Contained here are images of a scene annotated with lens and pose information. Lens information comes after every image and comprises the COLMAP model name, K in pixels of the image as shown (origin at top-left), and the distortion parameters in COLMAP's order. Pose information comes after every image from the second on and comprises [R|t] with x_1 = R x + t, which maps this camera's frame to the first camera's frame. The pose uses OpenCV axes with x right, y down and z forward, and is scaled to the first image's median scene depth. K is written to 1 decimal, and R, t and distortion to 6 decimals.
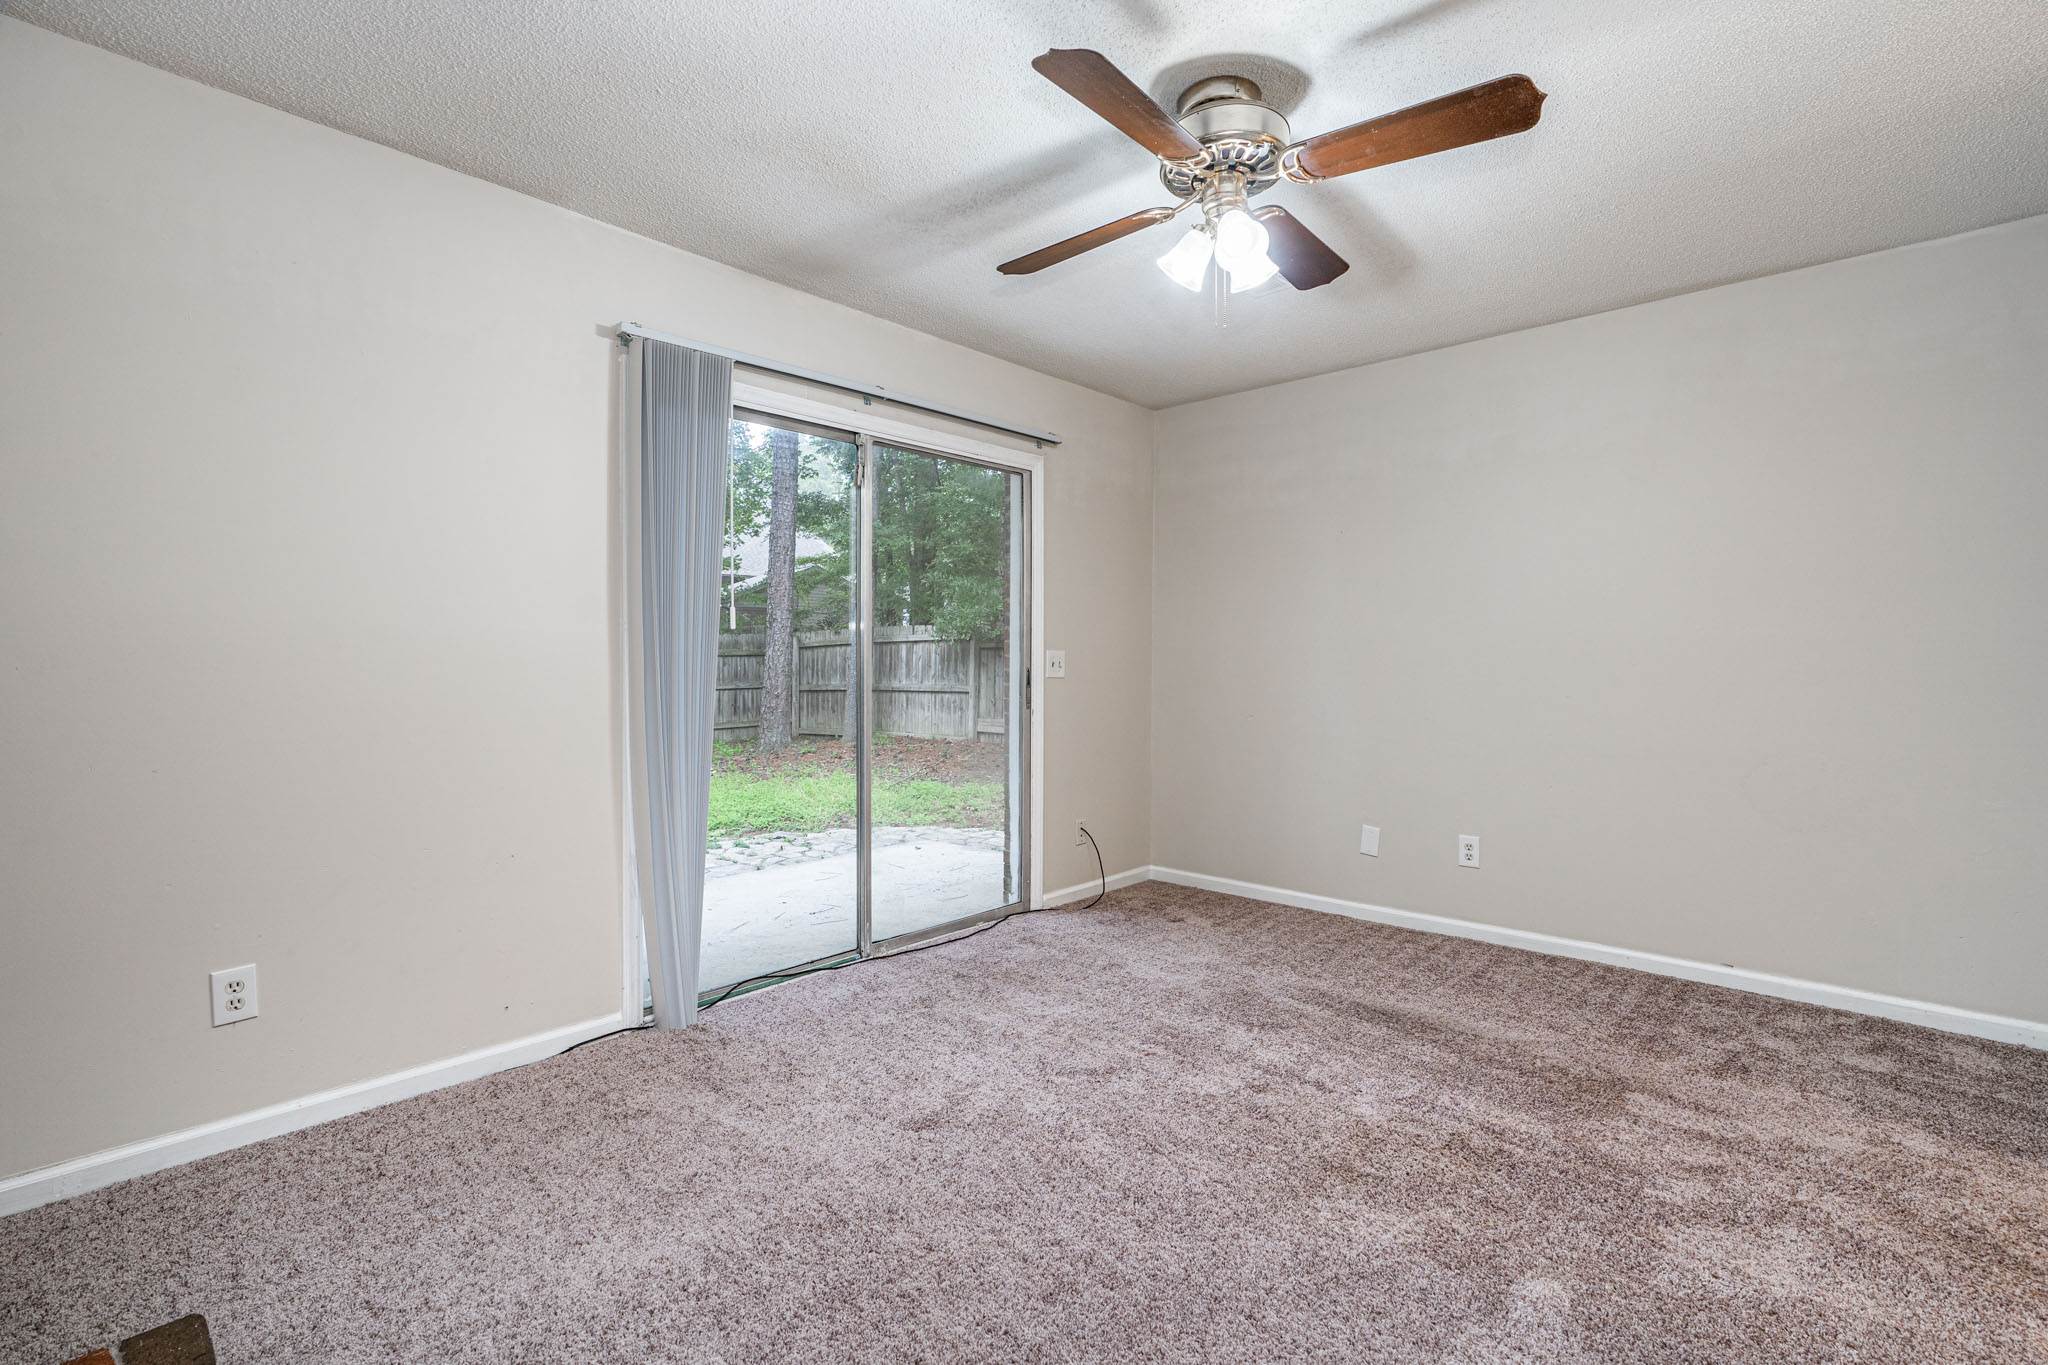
lens RADIAL K [[921.8, 0, 1029.7], [0, 921.8, 669.4], [0, 0, 1]] dist [-0.000924, 0.001686]
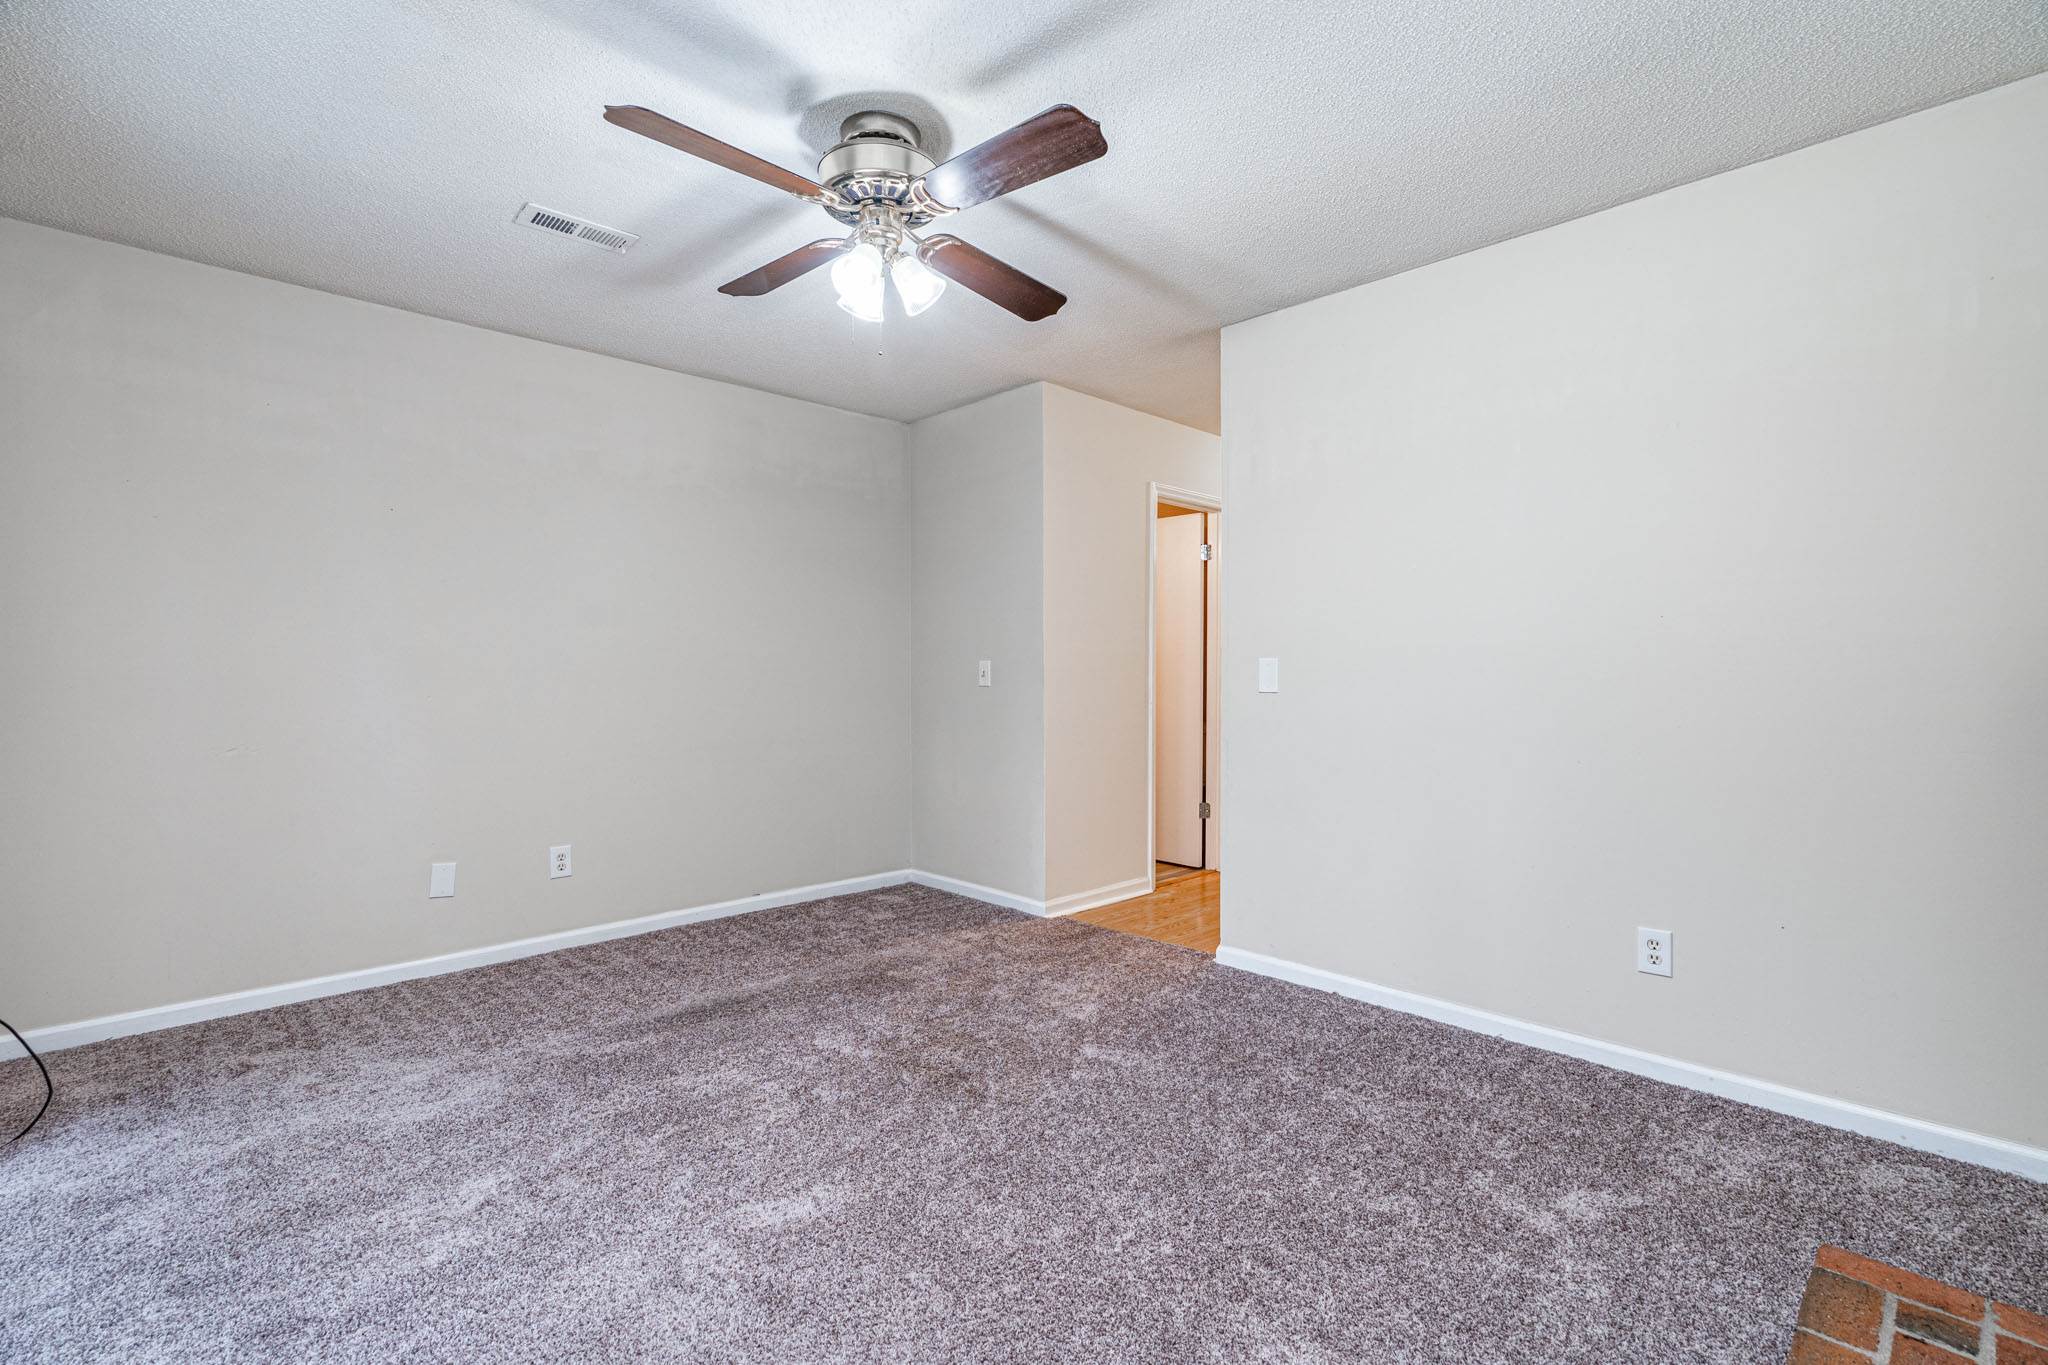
lens RADIAL K [[921.8, 0, 1029.2], [0, 921.8, 684.9], [0, 0, 1]] dist [-0.000924, 0.001686]
pose [[0.065513, -0.015384, 0.997733, -0.553008], [0.006026, 0.999869, 0.015022, -0.004586], [-0.997834, 0.005029, 0.065597, 0.504703]]
